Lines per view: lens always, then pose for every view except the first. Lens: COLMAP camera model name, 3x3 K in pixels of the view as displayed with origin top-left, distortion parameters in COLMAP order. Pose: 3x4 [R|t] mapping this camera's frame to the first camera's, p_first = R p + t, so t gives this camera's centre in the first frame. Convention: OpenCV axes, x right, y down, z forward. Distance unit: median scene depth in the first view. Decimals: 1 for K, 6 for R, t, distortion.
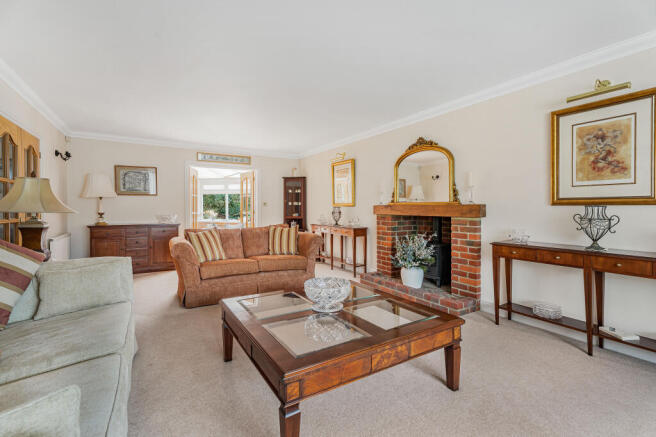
lens RADIAL K [[294.9, 0, 328.0], [0, 294.9, 208.8], [0, 0, 1]] dist [0.002197, 0.000829]
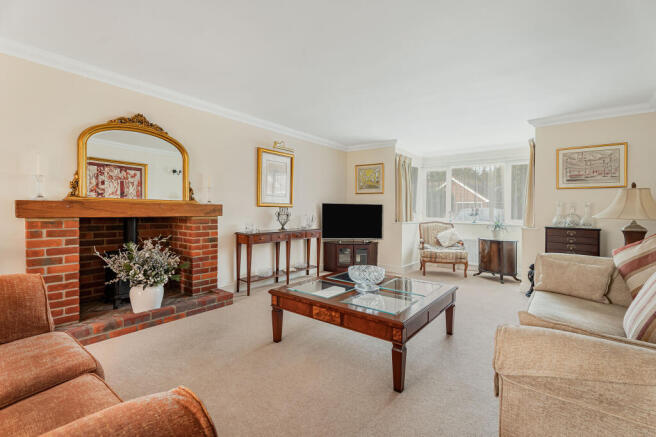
lens RADIAL K [[294.9, 0, 328.0], [0, 294.9, 208.8], [0, 0, 1]] dist [0.002197, 0.000829]
pose [[-0.333980, -0.008861, 0.942538, -0.676743], [-0.012926, 0.999905, 0.004821, -0.008929], [-0.942491, -0.010573, -0.334063, 0.945287]]
